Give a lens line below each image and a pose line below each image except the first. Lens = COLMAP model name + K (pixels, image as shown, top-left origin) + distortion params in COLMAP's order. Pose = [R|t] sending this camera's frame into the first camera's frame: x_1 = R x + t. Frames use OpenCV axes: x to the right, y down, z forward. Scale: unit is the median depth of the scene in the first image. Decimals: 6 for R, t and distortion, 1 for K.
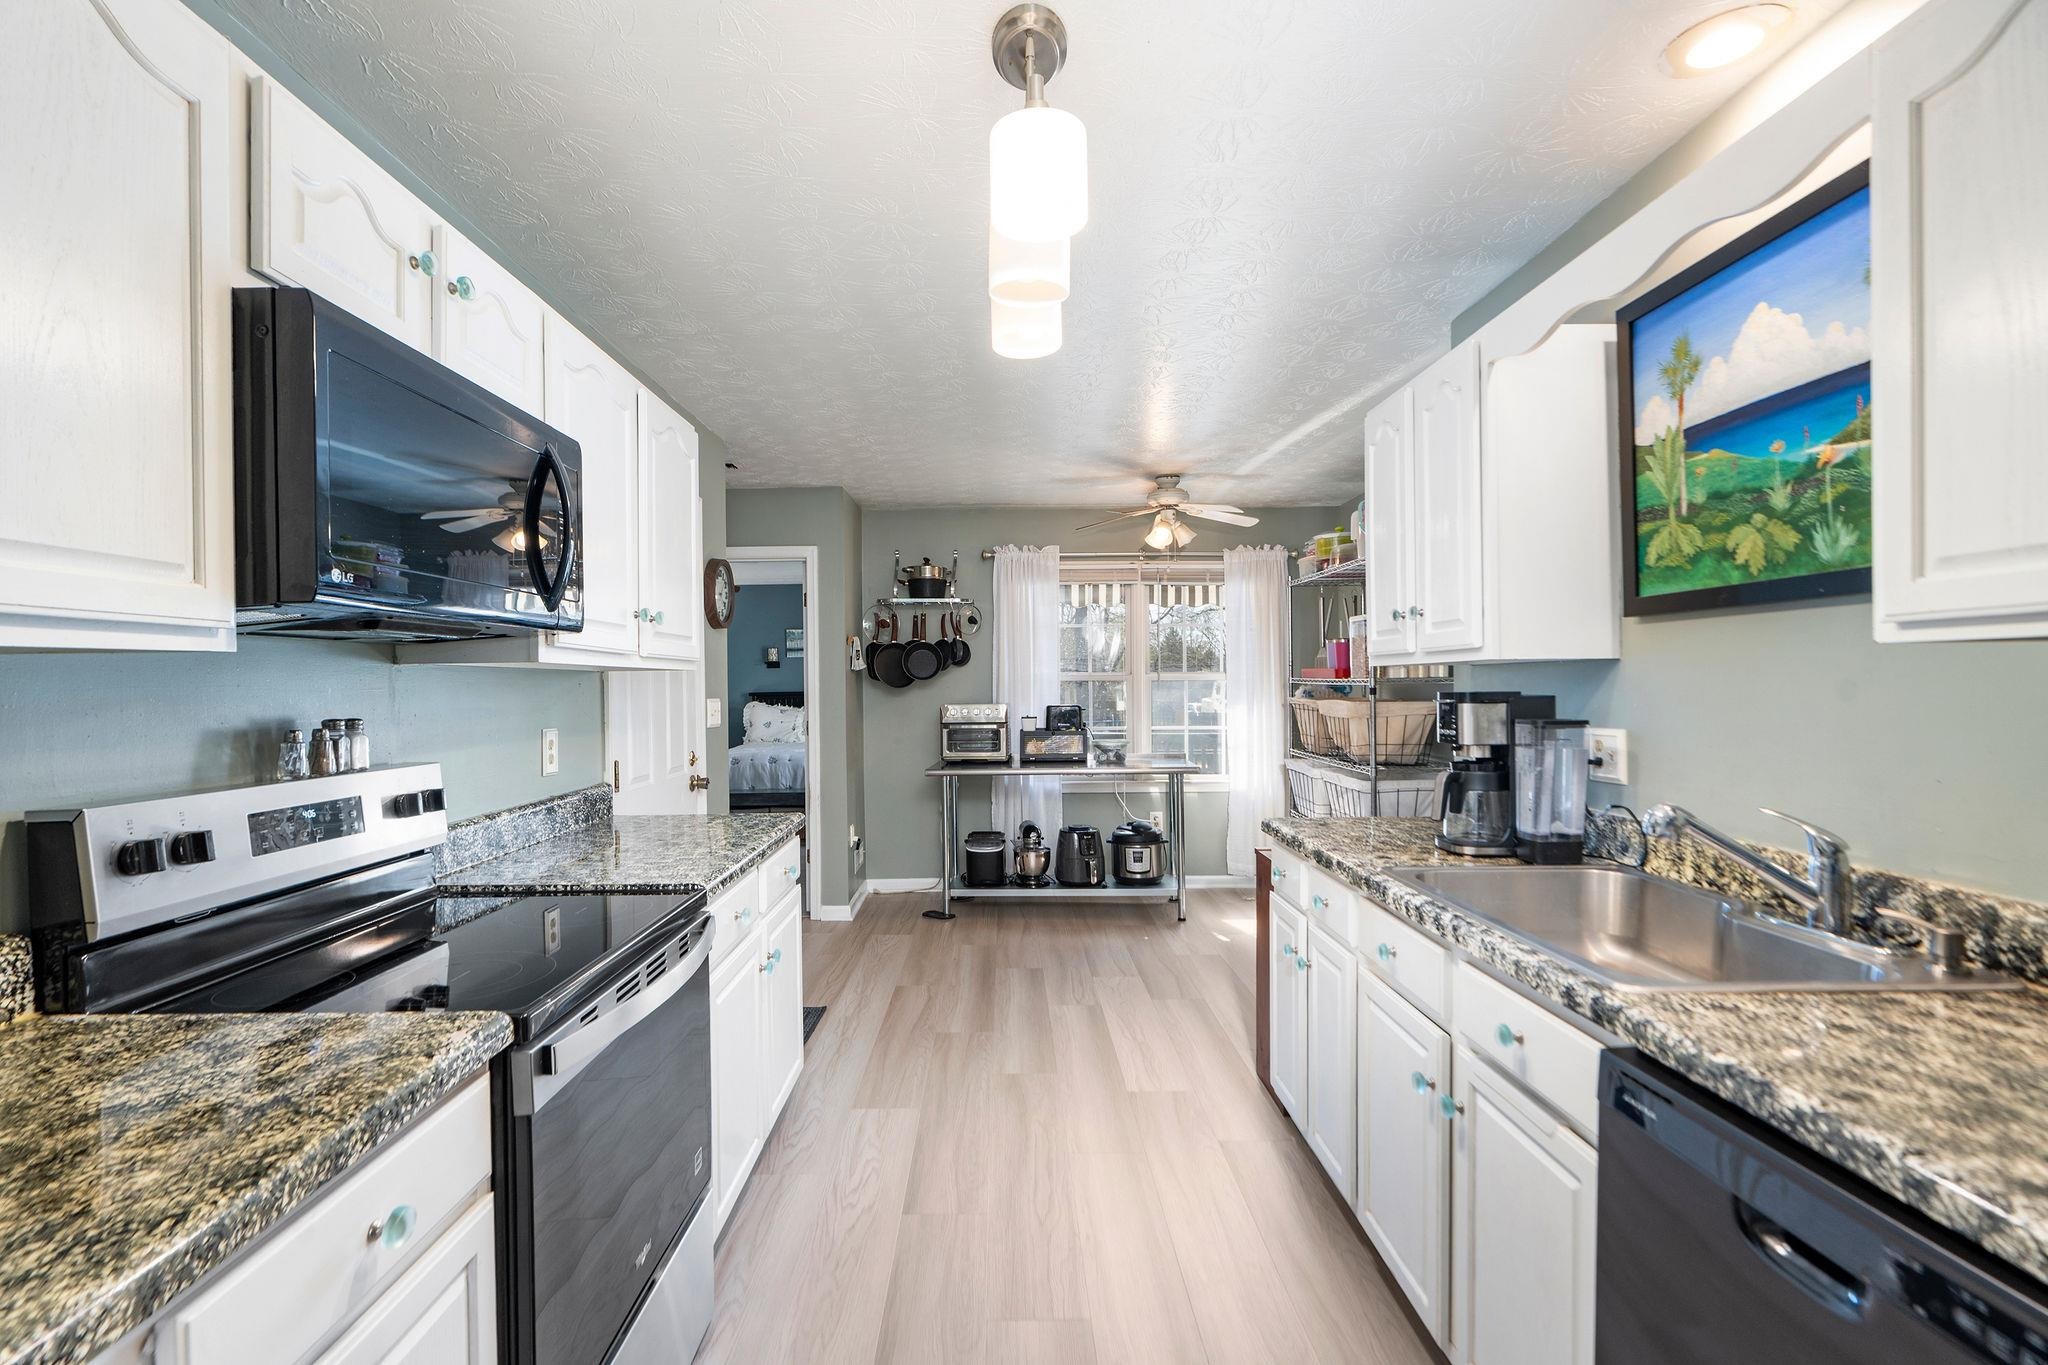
lens RADIAL K [[943.3, 0, 1020.0], [0, 943.3, 681.5], [0, 0, 1]] dist [-0.001645, 0.001827]
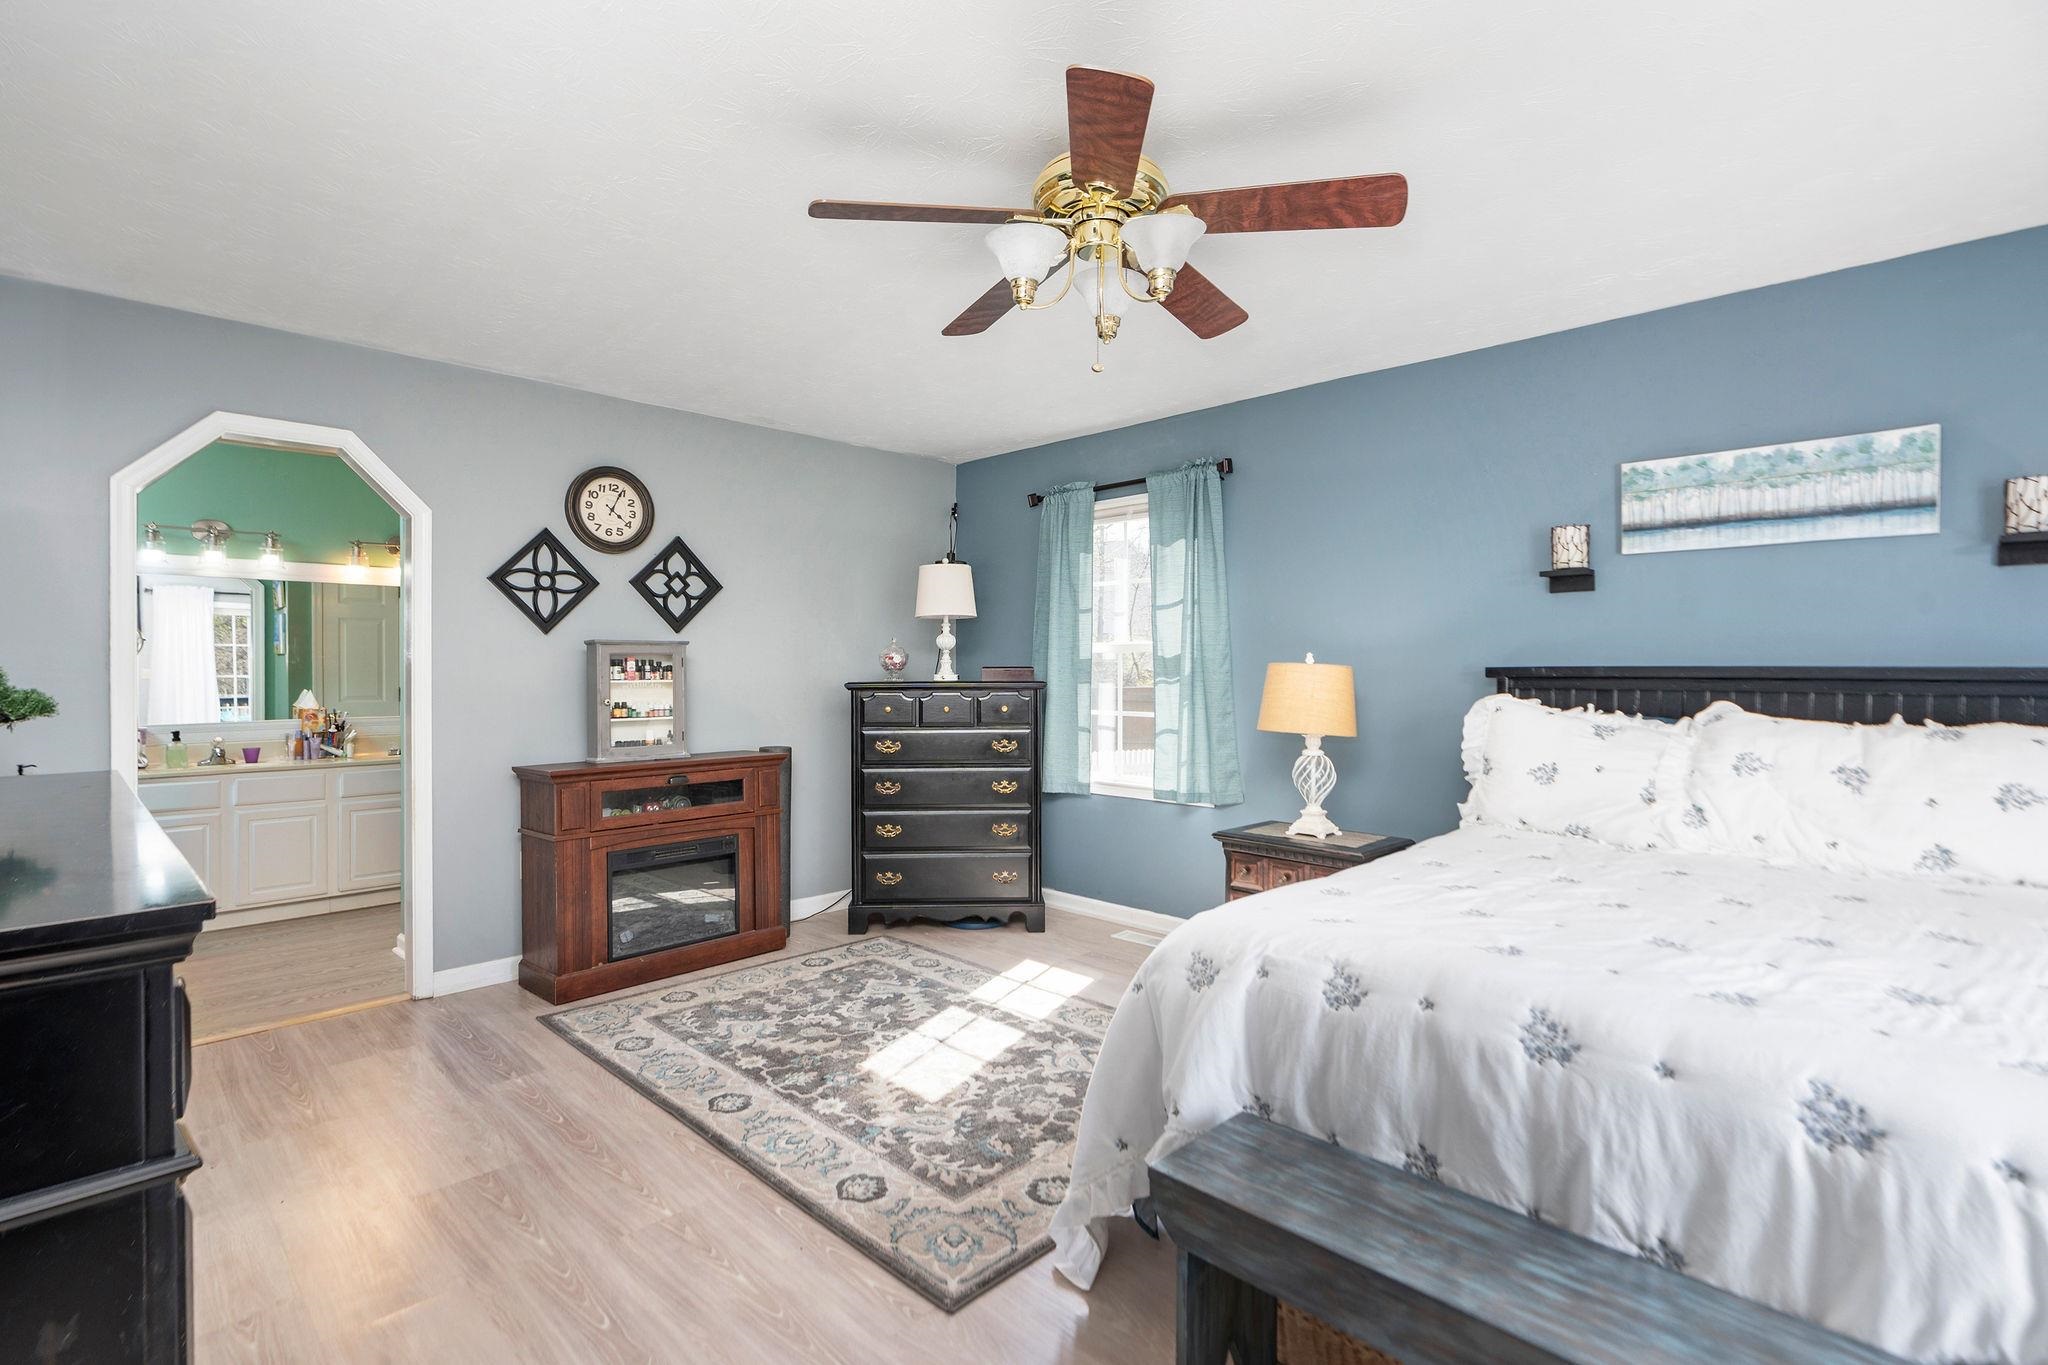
lens RADIAL K [[943.3, 0, 1023.5], [0, 943.3, 674.0], [0, 0, 1]] dist [-0.001645, 0.001827]
pose [[0.704707, 0.009414, -0.709436, -0.189614], [-0.006218, 0.999956, 0.007092, 0.014424], [0.709471, -0.000587, 0.704734, 0.737772]]
